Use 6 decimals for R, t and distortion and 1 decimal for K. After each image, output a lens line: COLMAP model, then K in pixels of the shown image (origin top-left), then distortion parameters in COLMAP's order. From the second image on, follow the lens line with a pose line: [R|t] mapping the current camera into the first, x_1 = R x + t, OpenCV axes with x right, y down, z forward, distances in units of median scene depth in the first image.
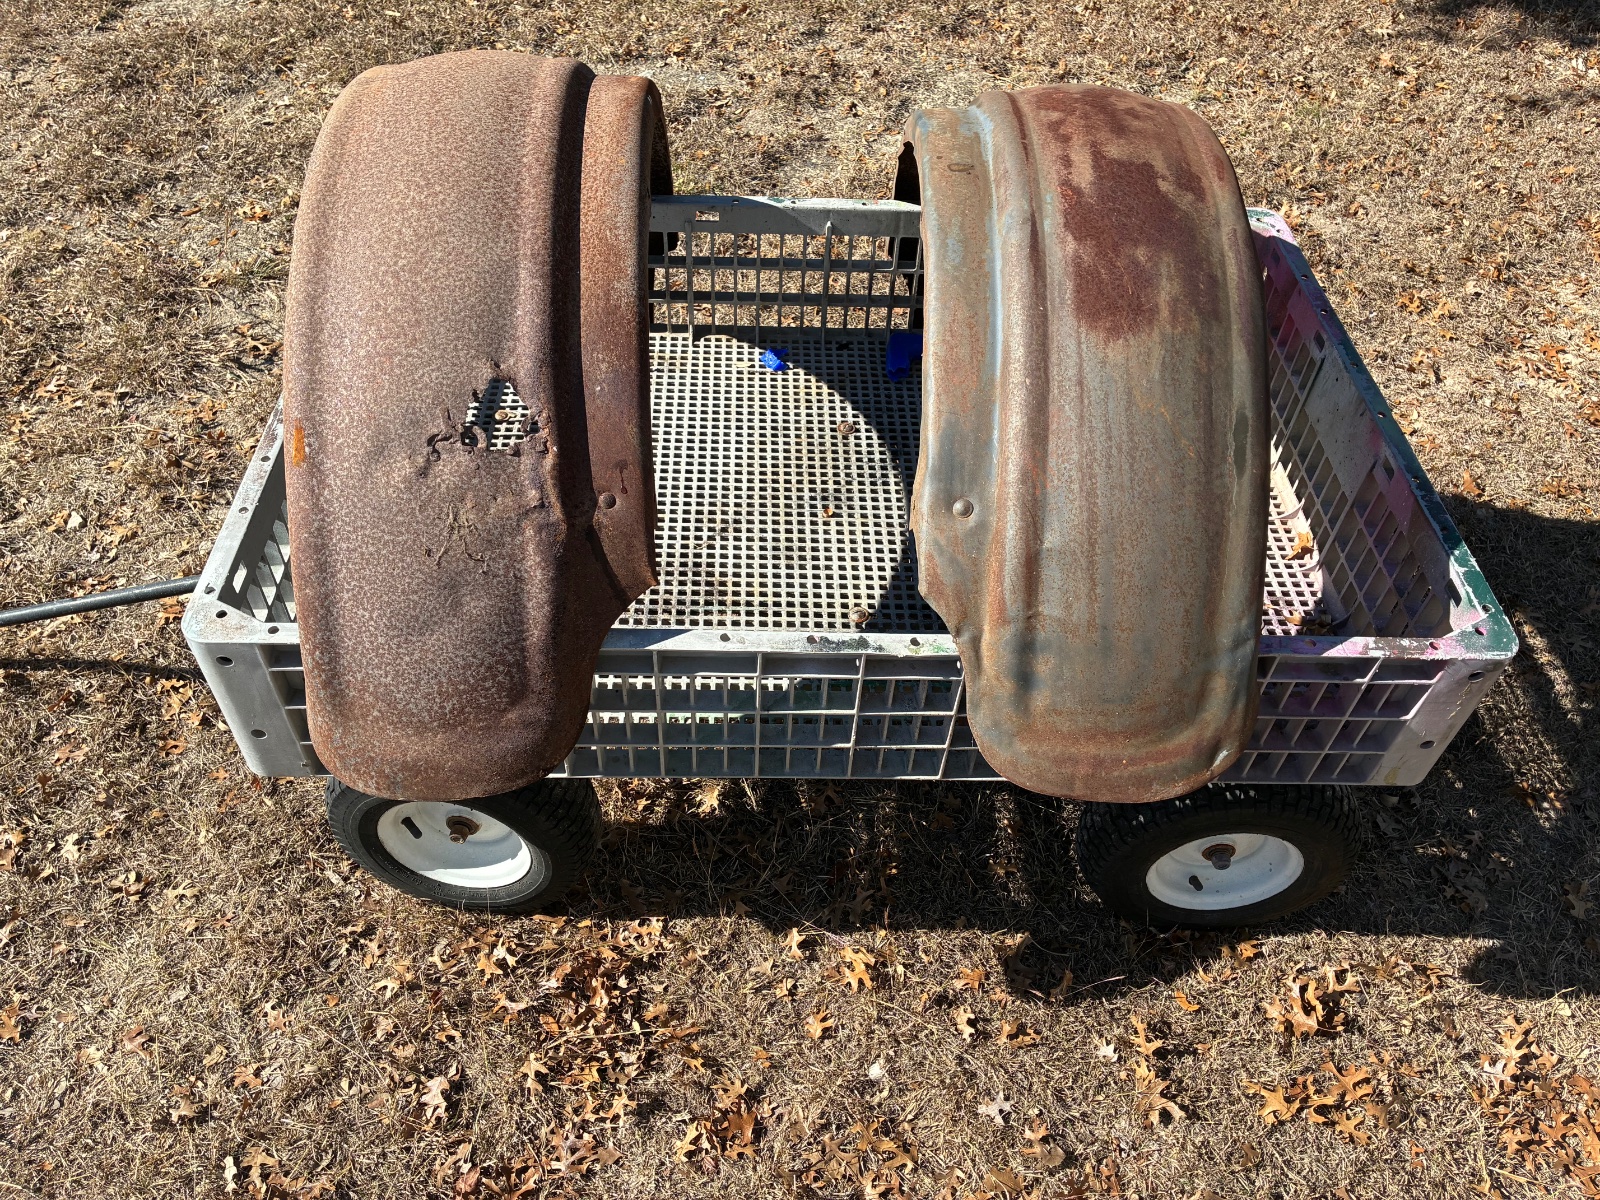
lens RADIAL K [[1213.1, 0, 799.9], [0, 1213.1, 604.8], [0, 0, 1]] dist [0.035330, -0.003185]
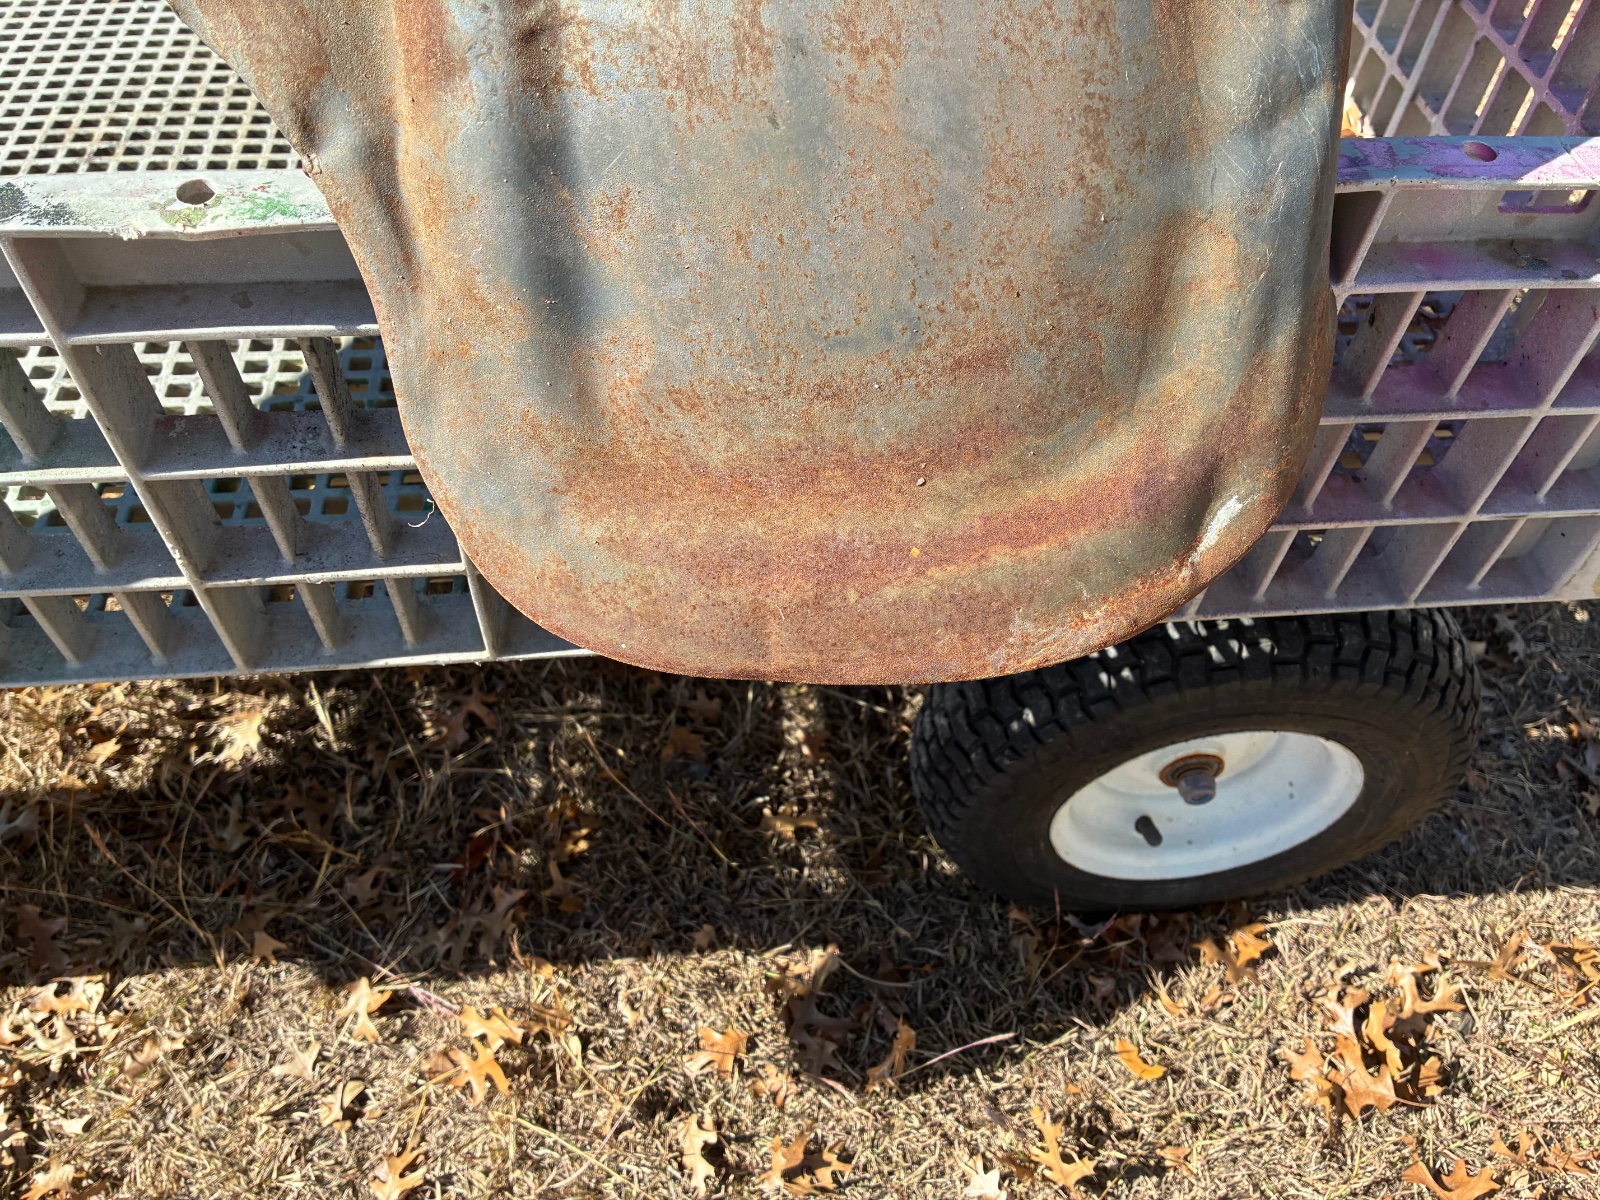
lens RADIAL K [[1198.5, 0, 800.0], [0, 1198.5, 600.0], [0, 0, 1]] dist [0.057925, -0.079468]
pose [[0.996988, -0.064182, 0.043535, 0.163546], [0.060831, 0.995374, 0.074361, 0.085274], [-0.048106, -0.071489, 0.996281, 0.510700]]
